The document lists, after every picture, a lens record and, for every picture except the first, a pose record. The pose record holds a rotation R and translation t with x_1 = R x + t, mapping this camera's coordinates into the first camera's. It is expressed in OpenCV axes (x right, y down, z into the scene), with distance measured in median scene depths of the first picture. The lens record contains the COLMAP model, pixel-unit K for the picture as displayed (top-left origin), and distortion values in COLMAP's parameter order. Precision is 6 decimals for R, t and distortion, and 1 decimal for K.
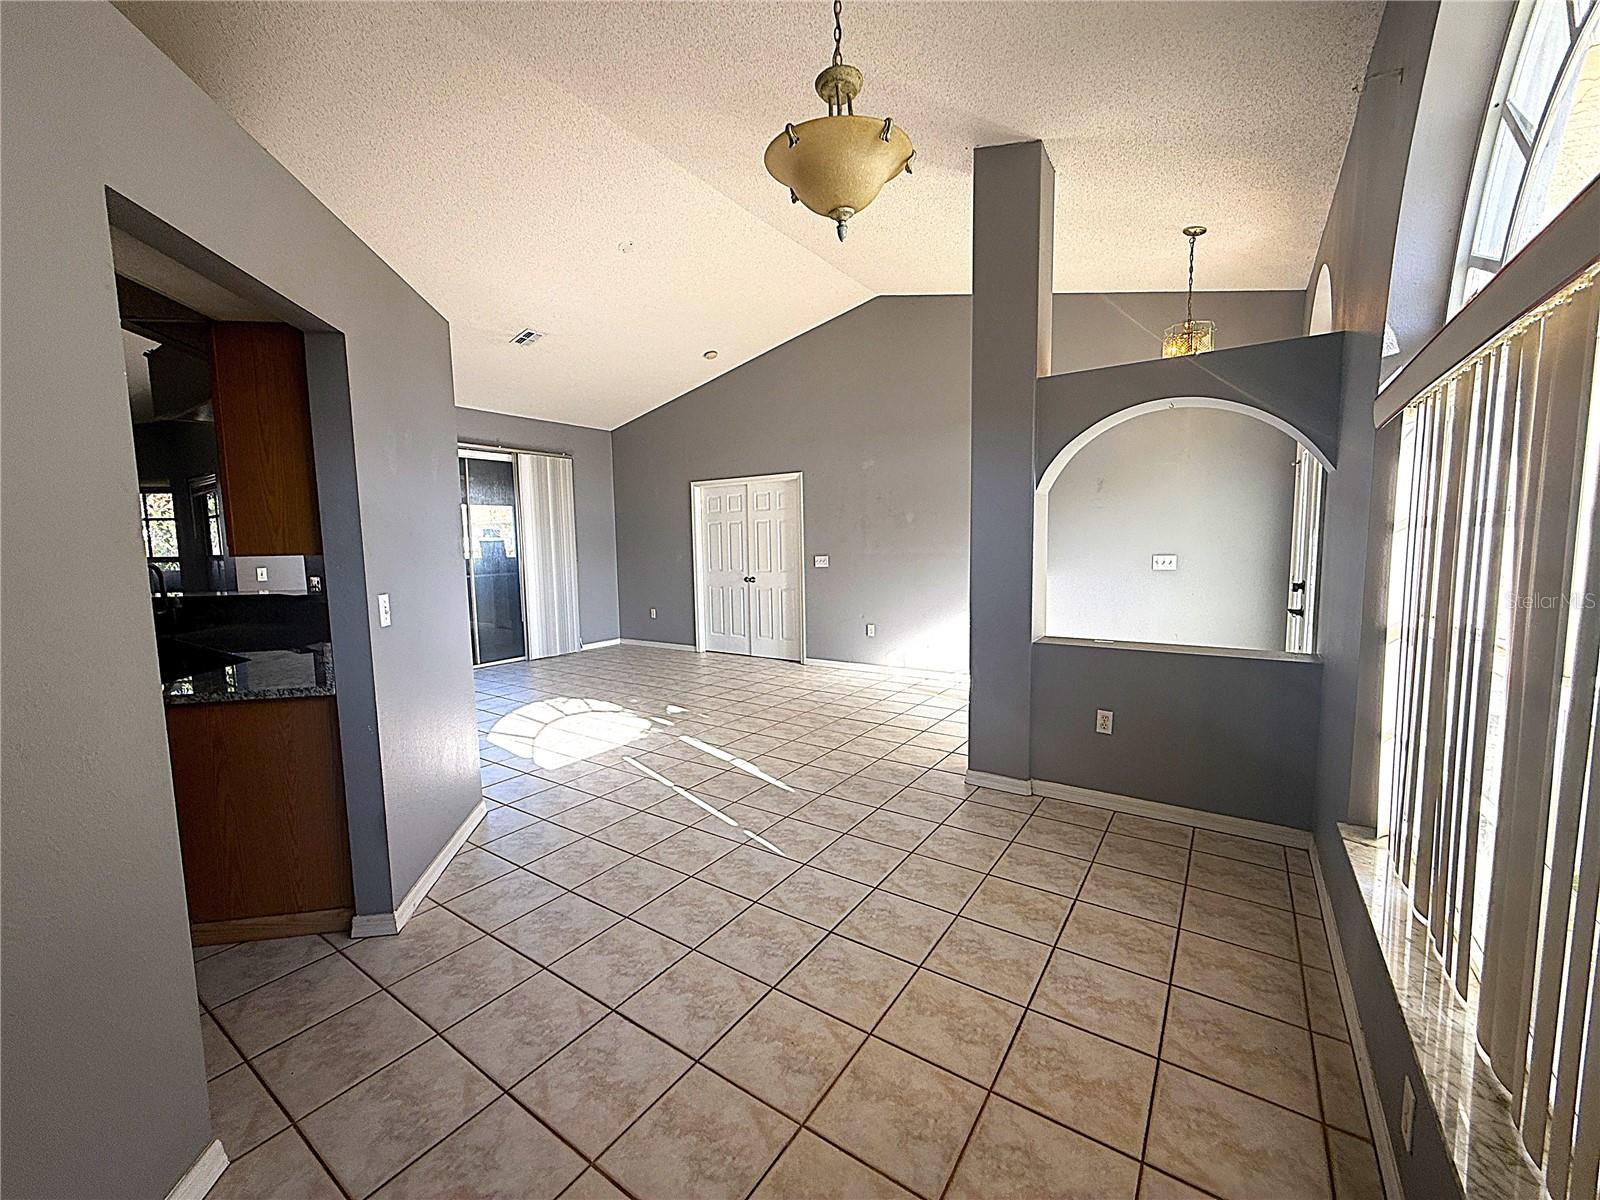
lens RADIAL K [[636.8, 0, 797.8], [0, 636.8, 604.8], [0, 0, 1]] dist [-0.001411, -0.000009]
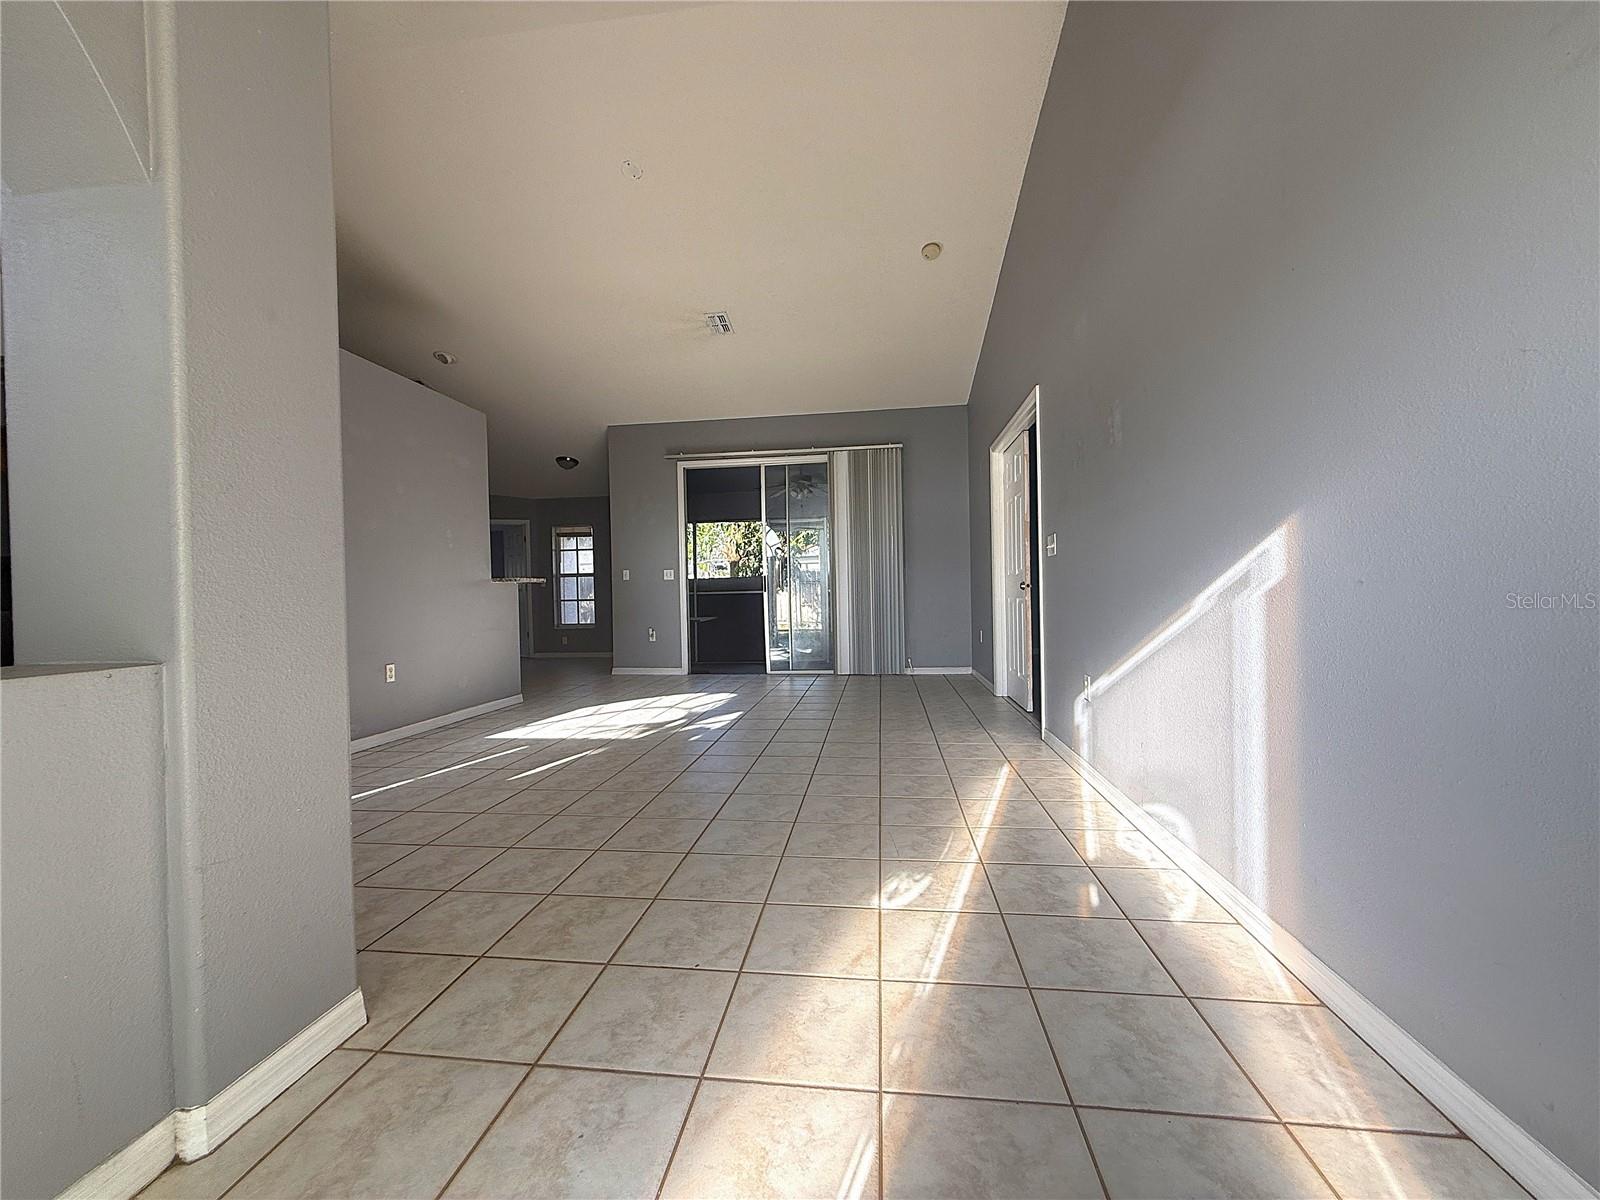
lens RADIAL K [[636.8, 0, 799.9], [0, 636.8, 601.7], [0, 0, 1]] dist [-0.001411, -0.000009]
pose [[0.458230, 0.017978, -0.888652, 0.374275], [-0.074551, 0.997050, -0.018271, 0.002926], [0.885702, 0.074622, 0.458218, 0.541905]]
